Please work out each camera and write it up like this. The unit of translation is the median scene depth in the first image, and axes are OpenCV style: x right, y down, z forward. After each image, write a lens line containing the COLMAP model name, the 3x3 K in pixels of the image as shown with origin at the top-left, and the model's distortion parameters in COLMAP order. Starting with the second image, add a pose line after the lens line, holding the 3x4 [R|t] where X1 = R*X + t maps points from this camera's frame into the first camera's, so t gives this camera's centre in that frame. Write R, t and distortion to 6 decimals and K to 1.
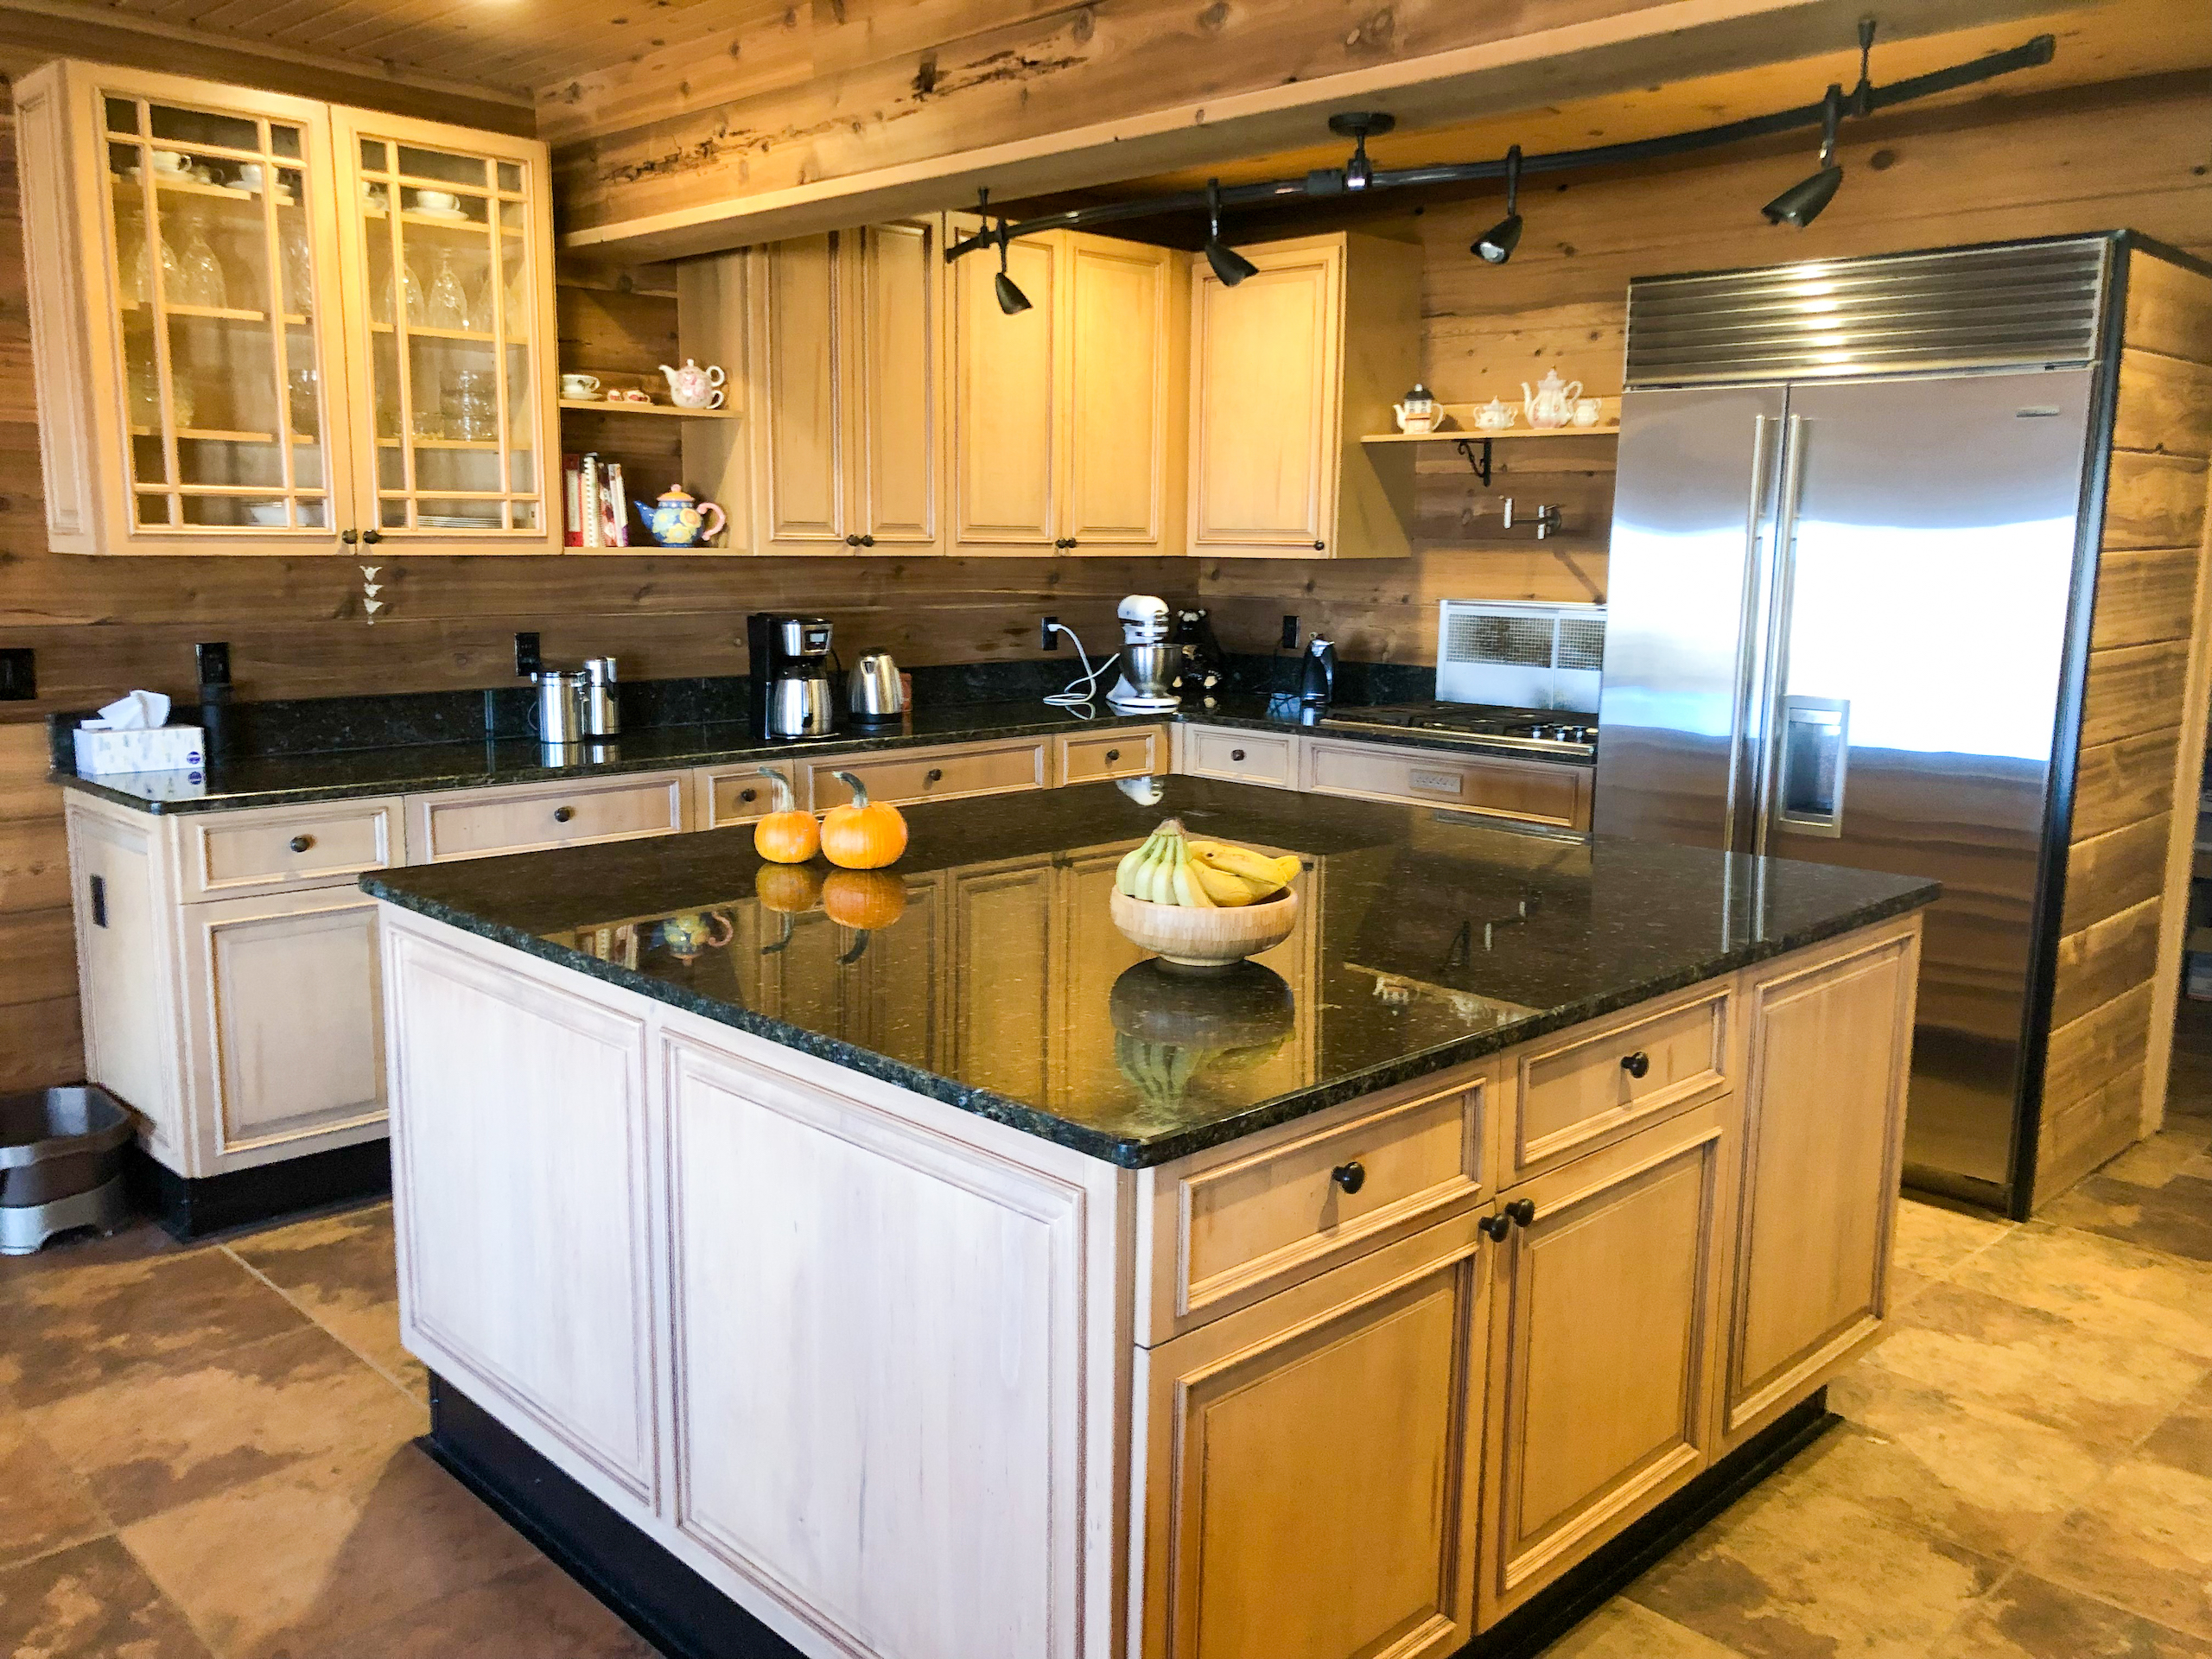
lens RADIAL K [[1804.7, 0, 1106.0], [0, 1804.7, 829.5], [0, 0, 1]] dist [-0.002409, 0.011033]
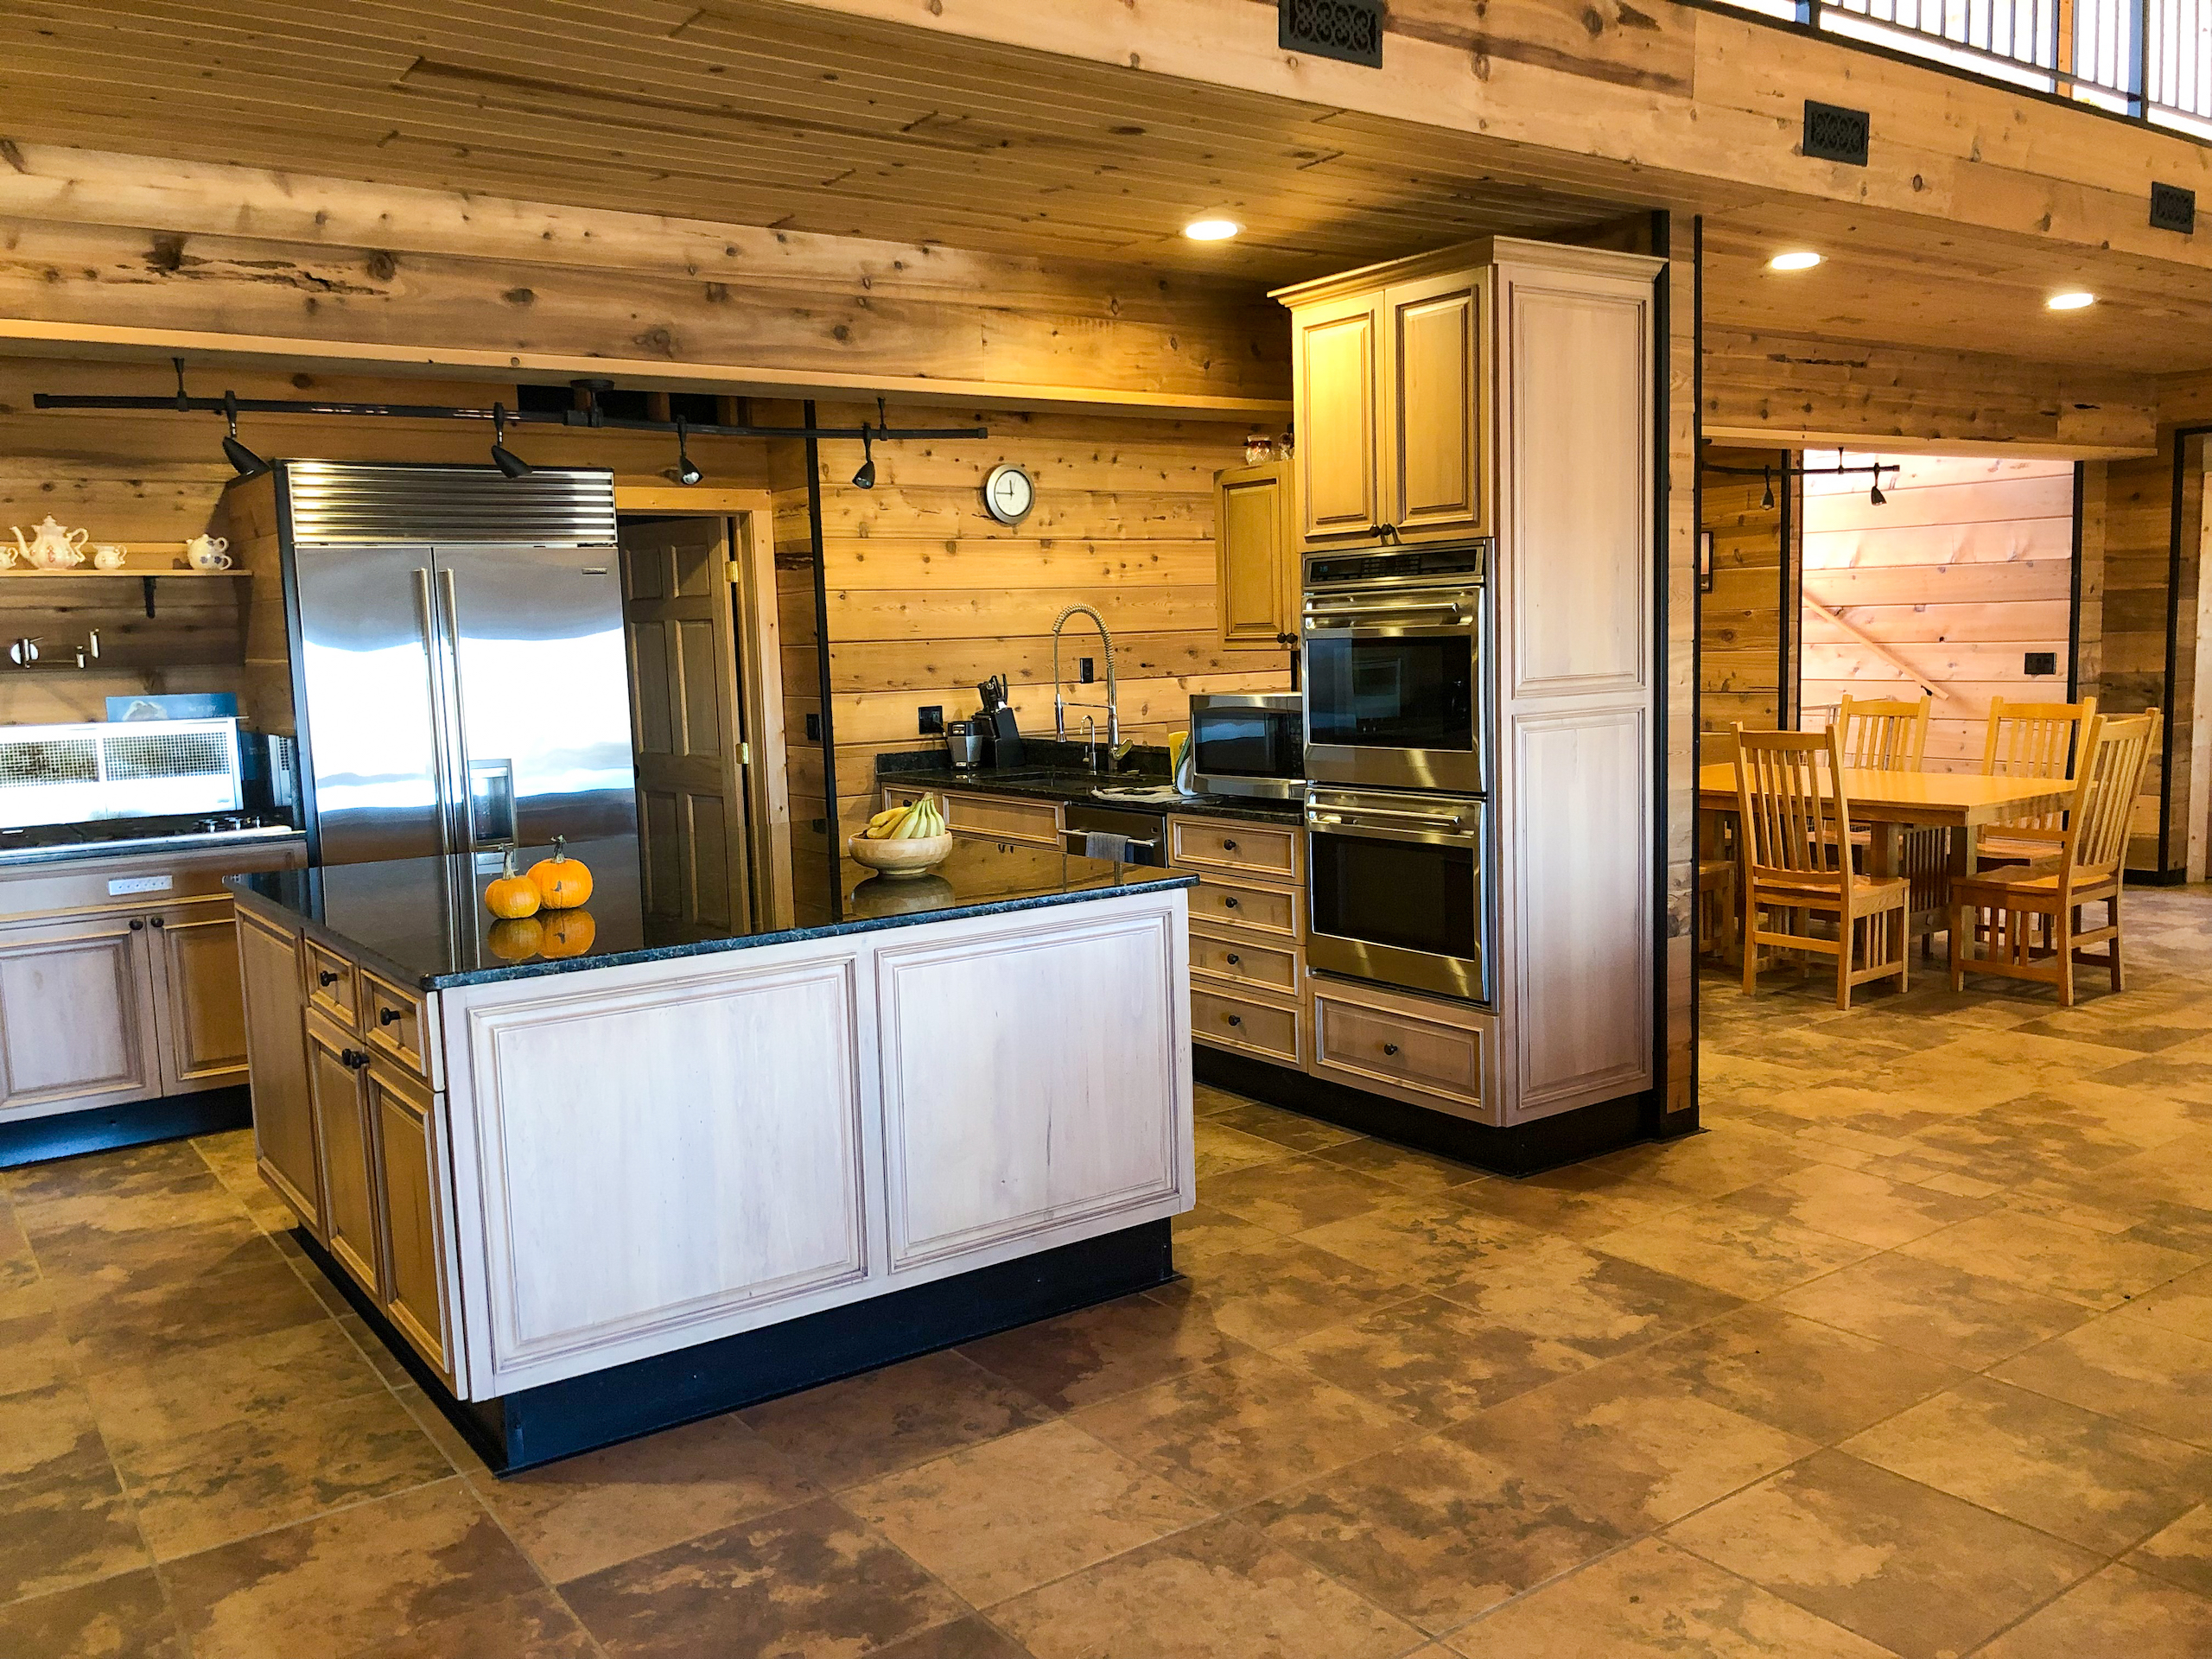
lens RADIAL K [[1804.7, 0, 1106.0], [0, 1804.7, 829.5], [0, 0, 1]] dist [-0.002409, 0.011033]
pose [[0.157033, -0.126275, 0.979487, -1.200020], [0.195074, 0.976218, 0.094579, -0.072008], [-0.968136, 0.176220, 0.177931, 0.329675]]
